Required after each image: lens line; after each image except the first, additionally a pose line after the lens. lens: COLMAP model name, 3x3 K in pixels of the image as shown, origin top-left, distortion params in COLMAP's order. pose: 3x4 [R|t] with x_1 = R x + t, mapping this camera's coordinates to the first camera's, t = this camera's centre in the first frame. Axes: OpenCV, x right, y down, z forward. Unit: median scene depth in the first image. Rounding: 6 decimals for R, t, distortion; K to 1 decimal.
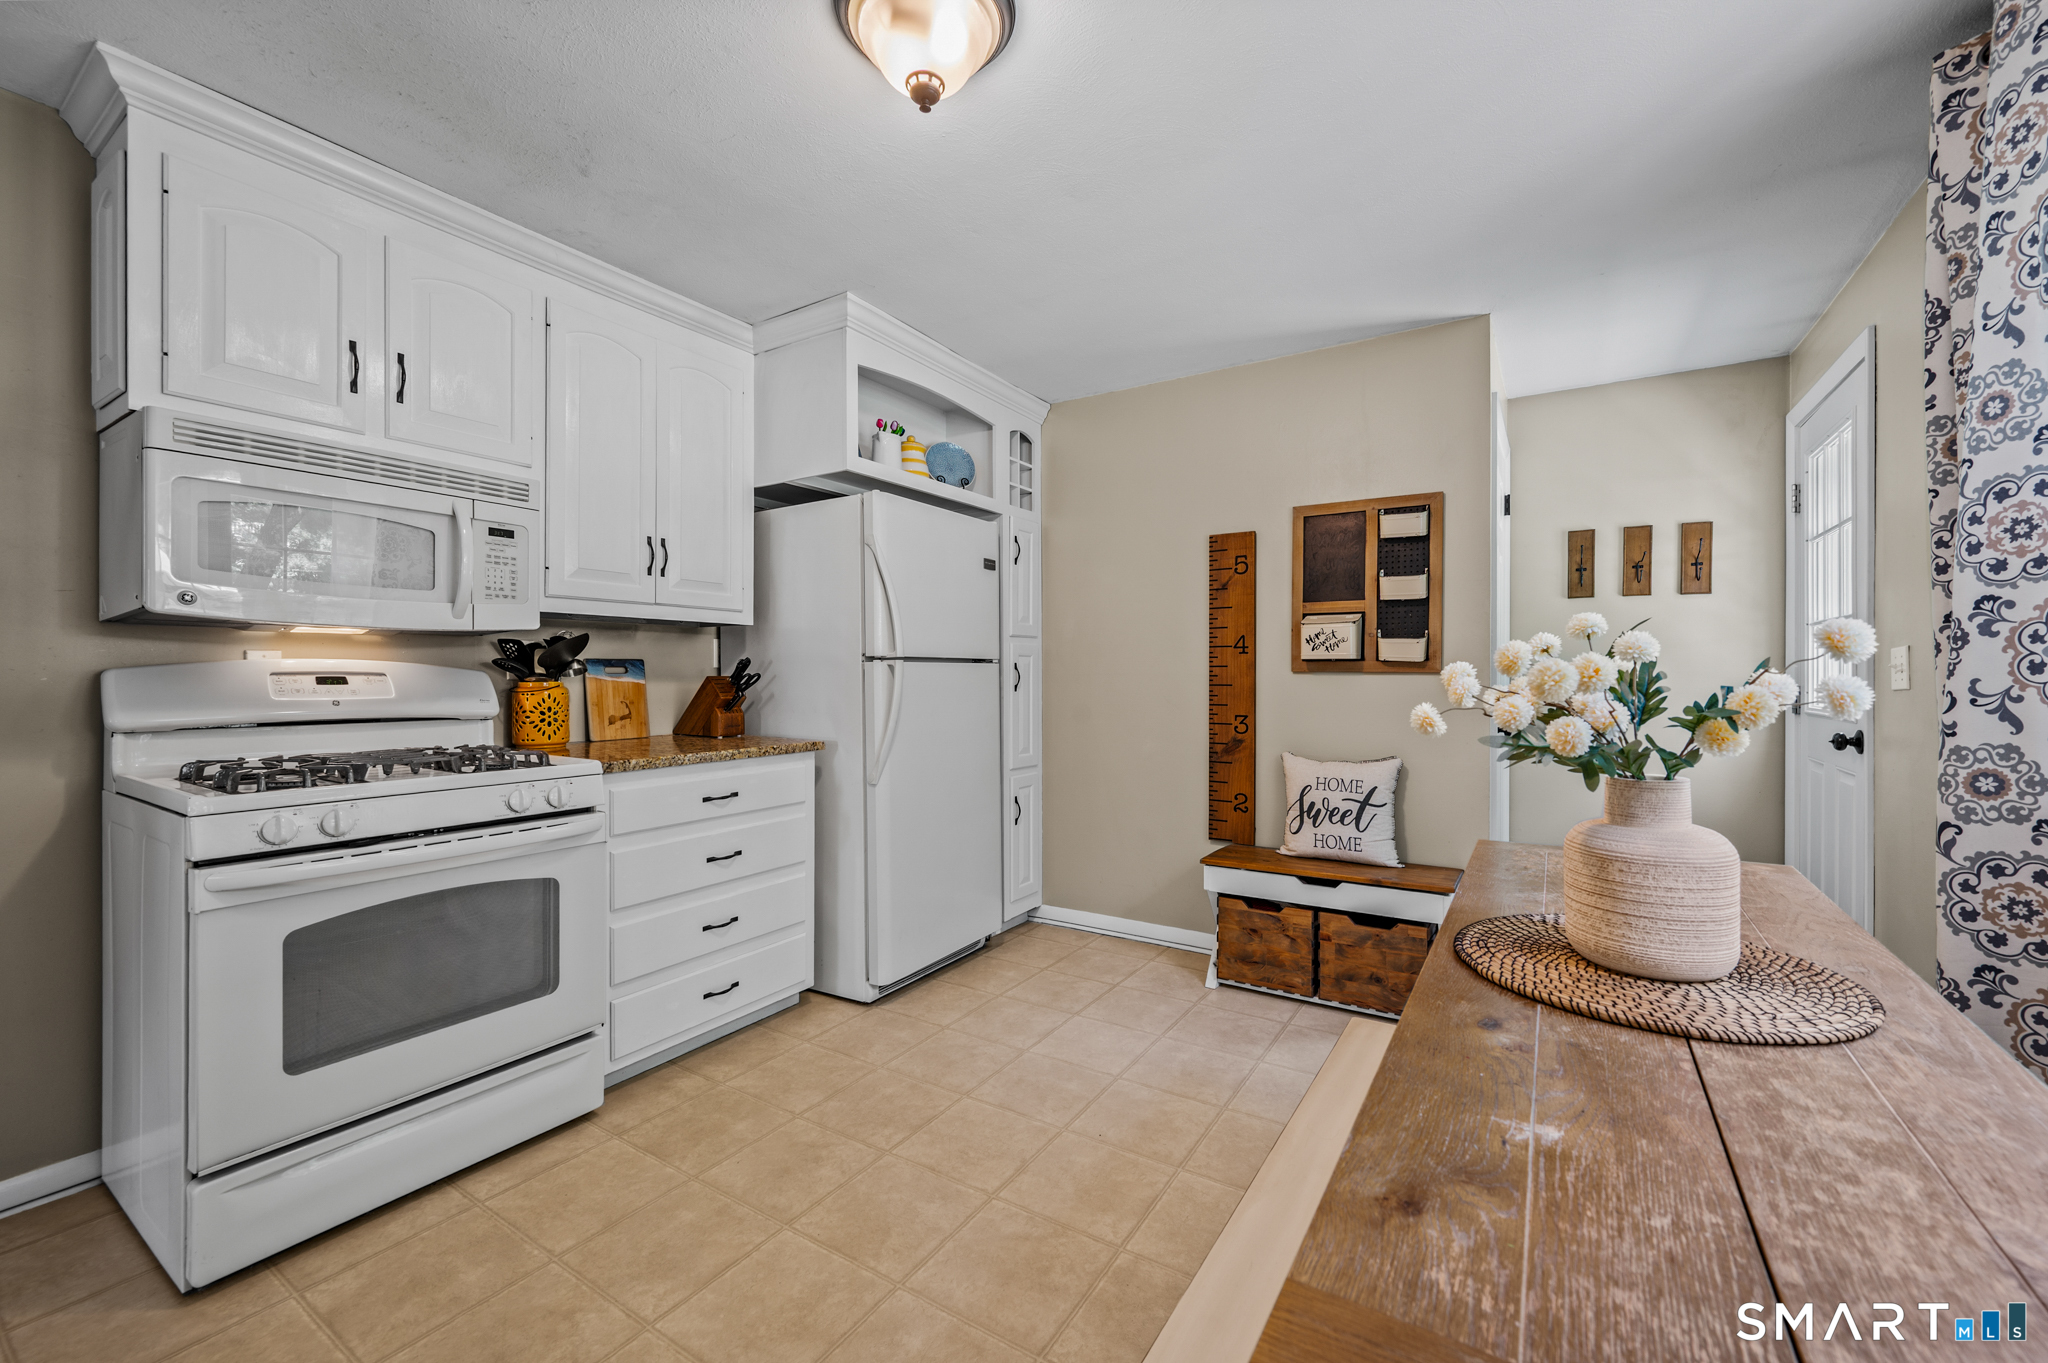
lens RADIAL K [[826.3, 0, 1023.6], [0, 826.3, 668.5], [0, 0, 1]] dist [0.000863, -0.000039]
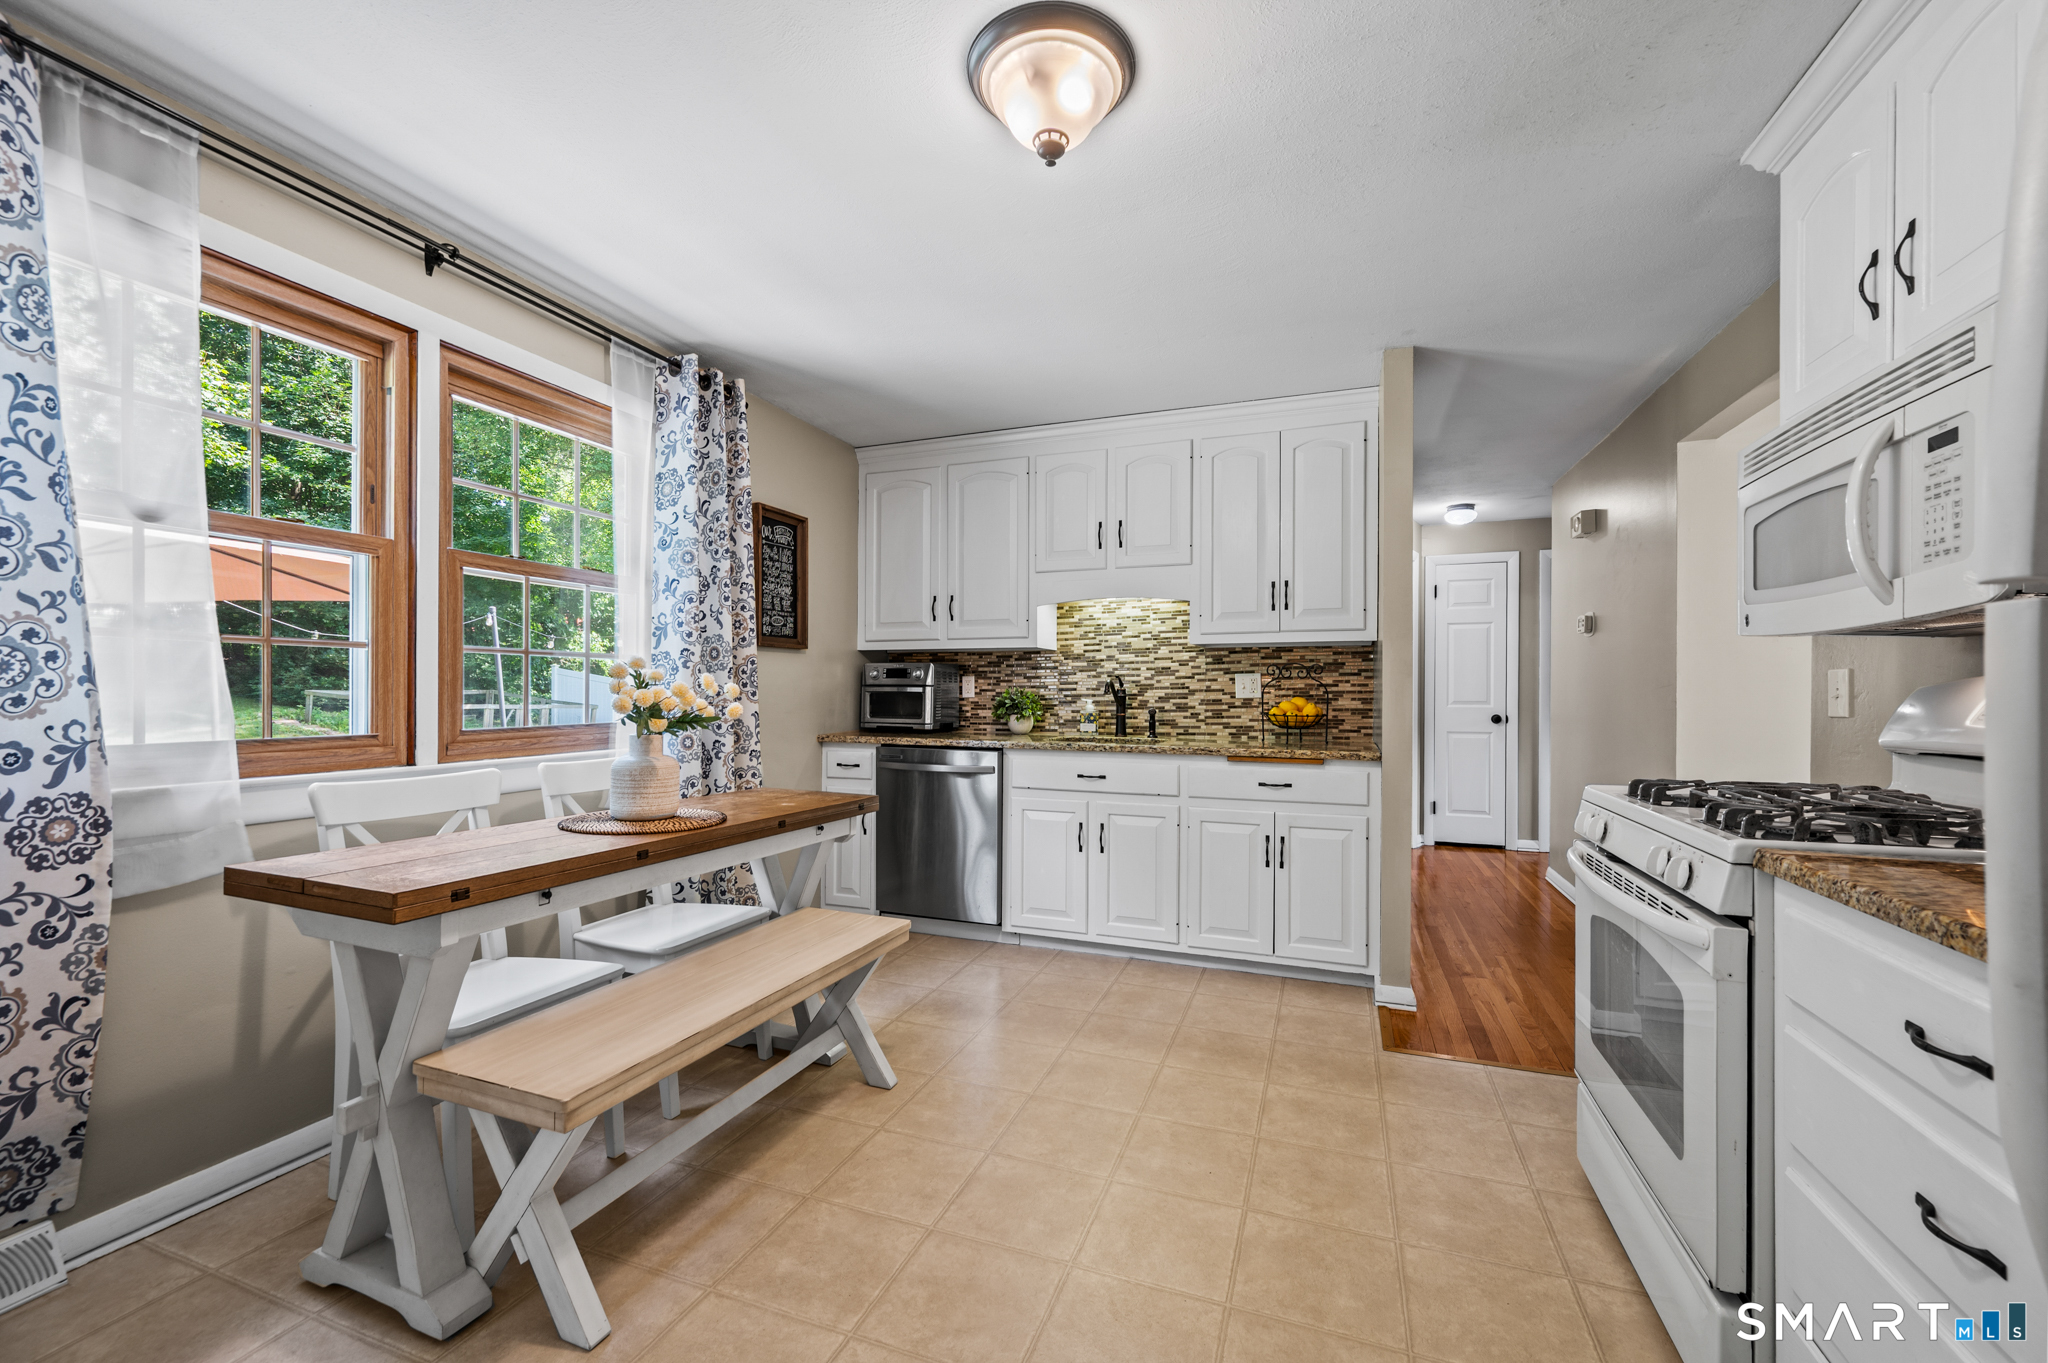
lens RADIAL K [[818.5, 0, 1027.2], [0, 818.5, 685.0], [0, 0, 1]] dist [0.000327, -0.000055]
pose [[-0.978861, -0.005223, -0.204458, 0.088636], [-0.002735, 0.999919, -0.012448, 0.010862], [0.204507, -0.011626, -0.978796, 1.425320]]
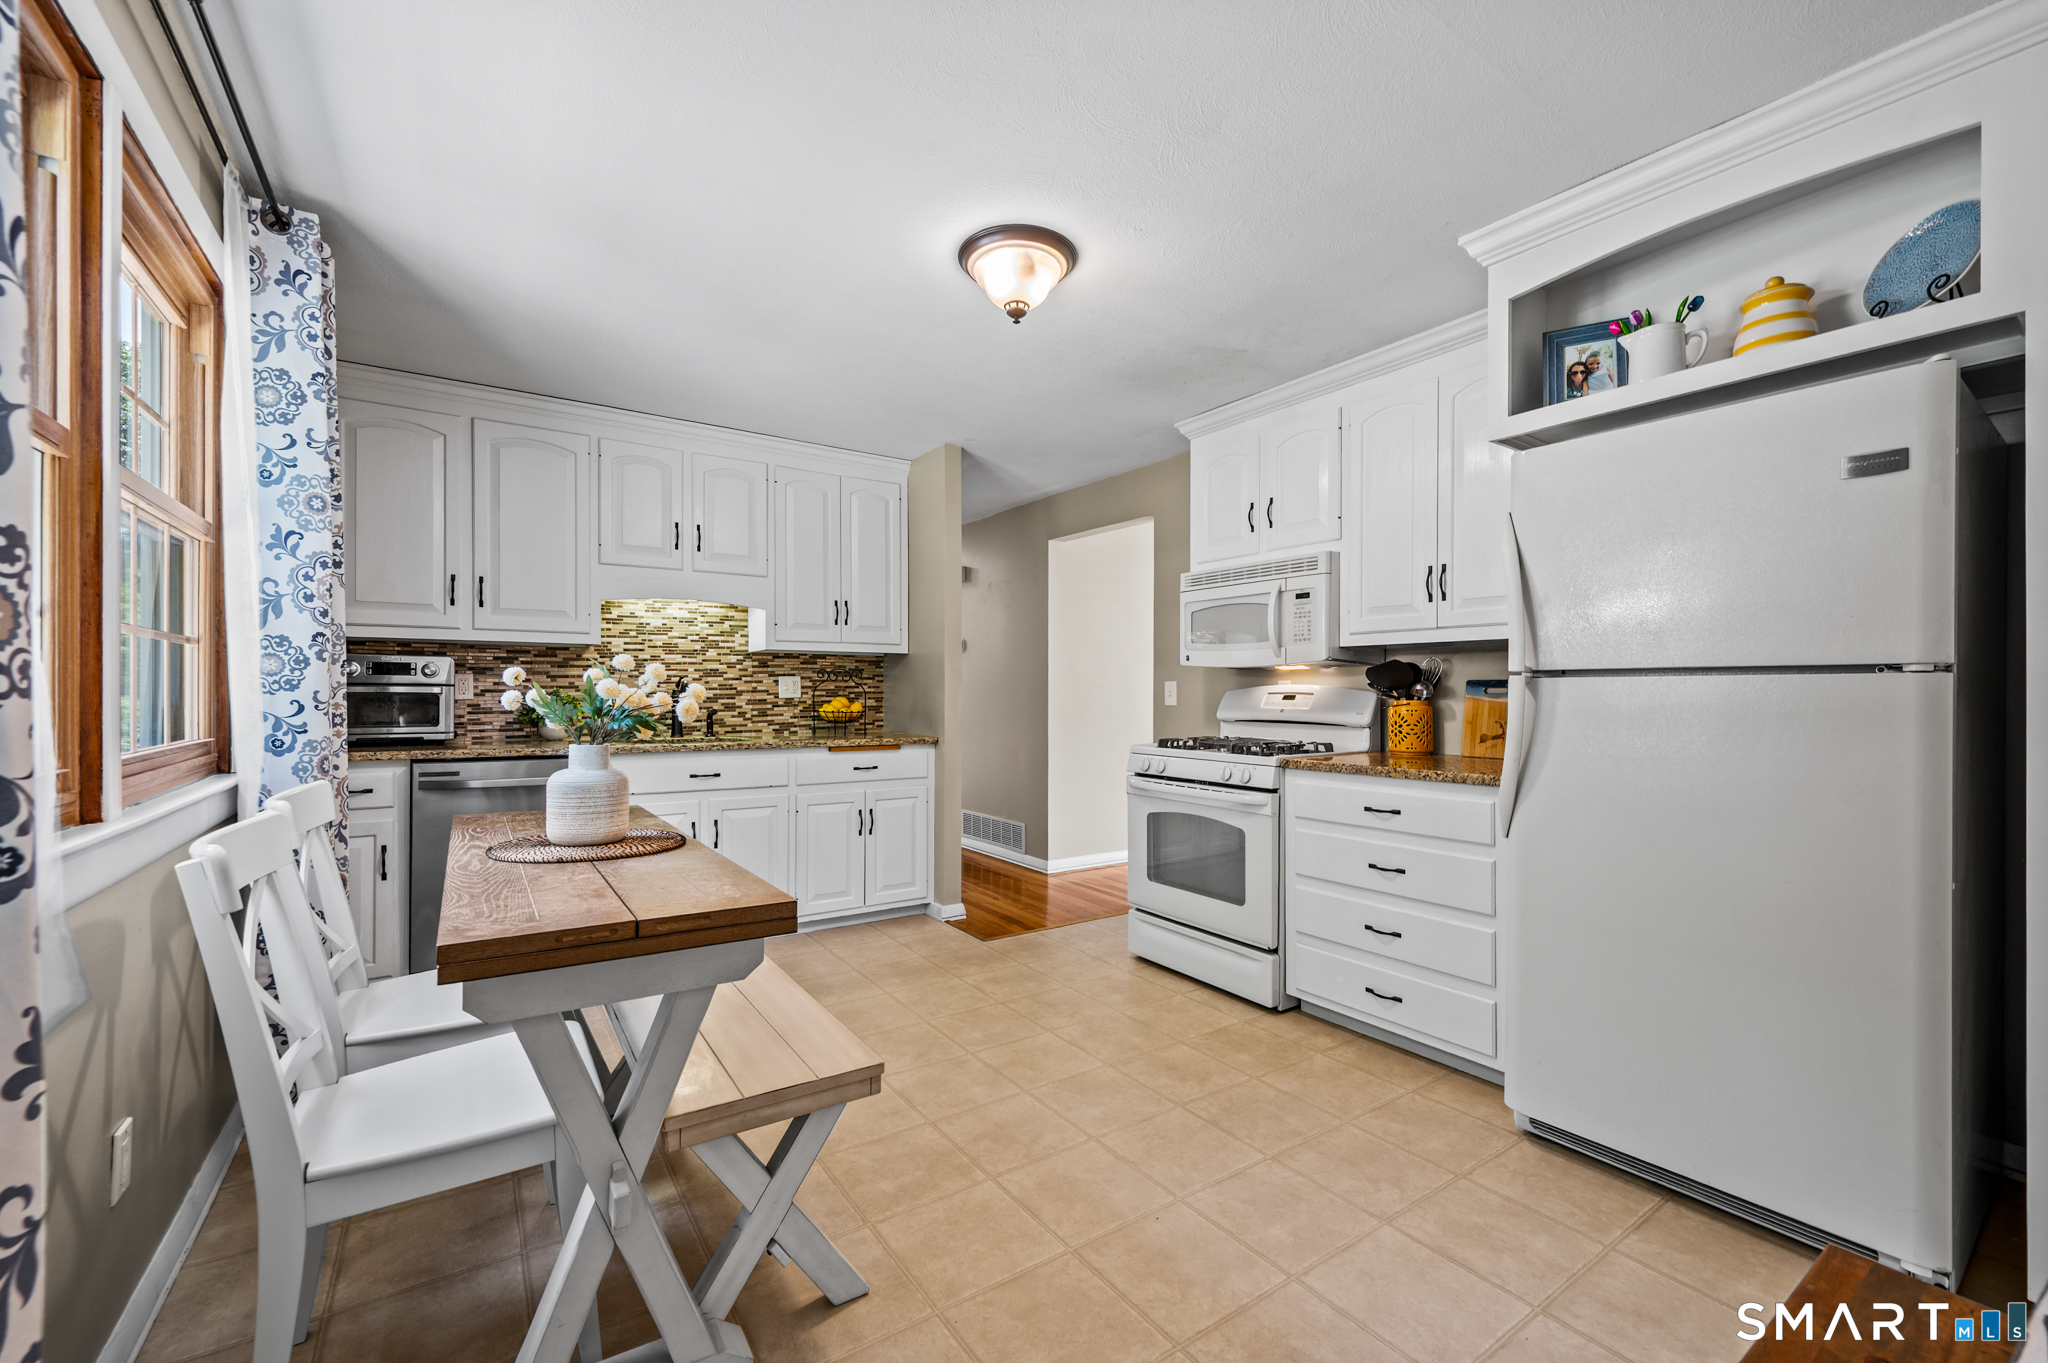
lens RADIAL K [[832.1, 0, 1024.0], [0, 832.1, 681.5], [0, 0, 1]] dist [-0.000710, -0.000087]
pose [[-0.396381, -0.014280, -0.917975, 0.898234], [0.000840, 0.999873, -0.015917, 0.008495], [0.918086, -0.007080, -0.396319, 1.136808]]
